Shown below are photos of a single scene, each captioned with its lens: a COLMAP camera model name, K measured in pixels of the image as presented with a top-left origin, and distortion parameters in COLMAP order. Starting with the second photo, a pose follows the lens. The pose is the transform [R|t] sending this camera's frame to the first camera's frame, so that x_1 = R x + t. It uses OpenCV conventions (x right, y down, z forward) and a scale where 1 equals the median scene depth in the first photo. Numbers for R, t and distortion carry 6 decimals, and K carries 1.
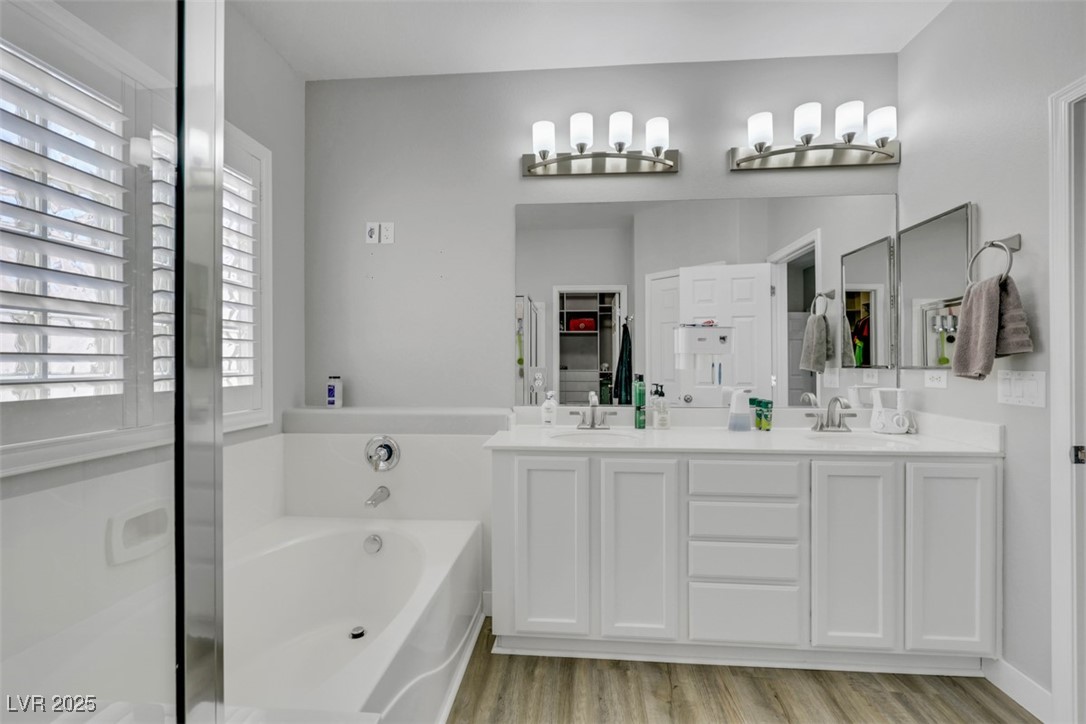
lens RADIAL K [[449.1, 0, 544.9], [0, 449.1, 359.9], [0, 0, 1]] dist [0.001673, 0.000013]
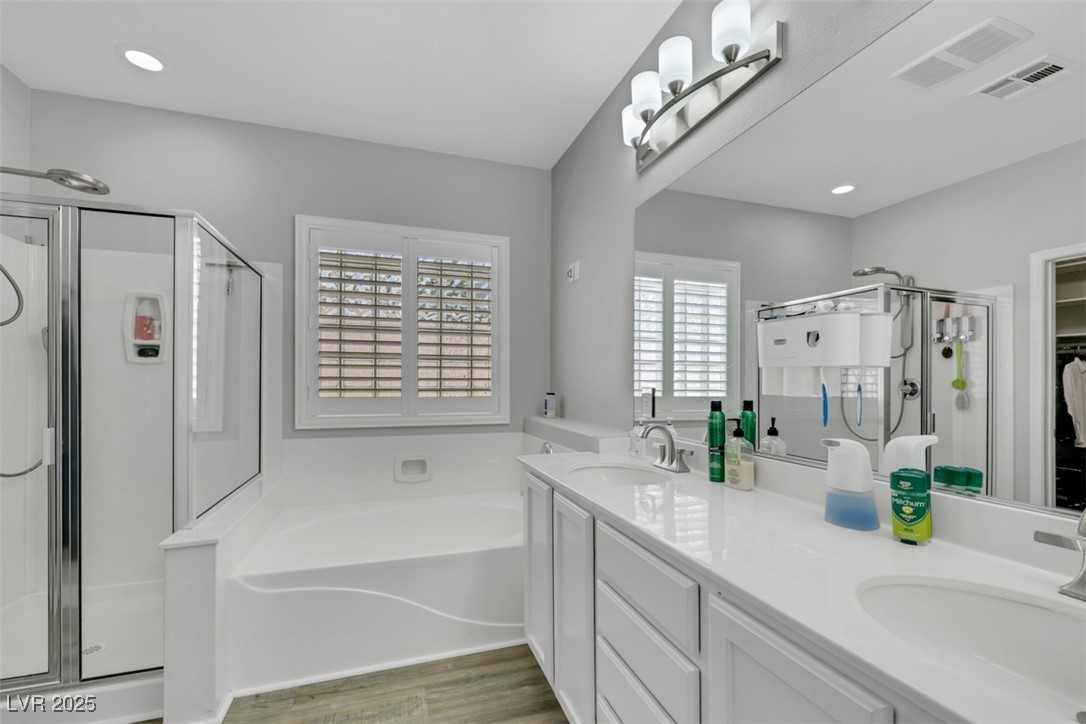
lens RADIAL K [[449.1, 0, 546.6], [0, 449.1, 377.8], [0, 0, 1]] dist [0.001673, 0.000013]
pose [[0.403403, -0.006879, -0.914997, 0.770965], [-0.003891, 0.999950, -0.009233, 0.006080], [0.915014, 0.007284, 0.403356, 0.523755]]
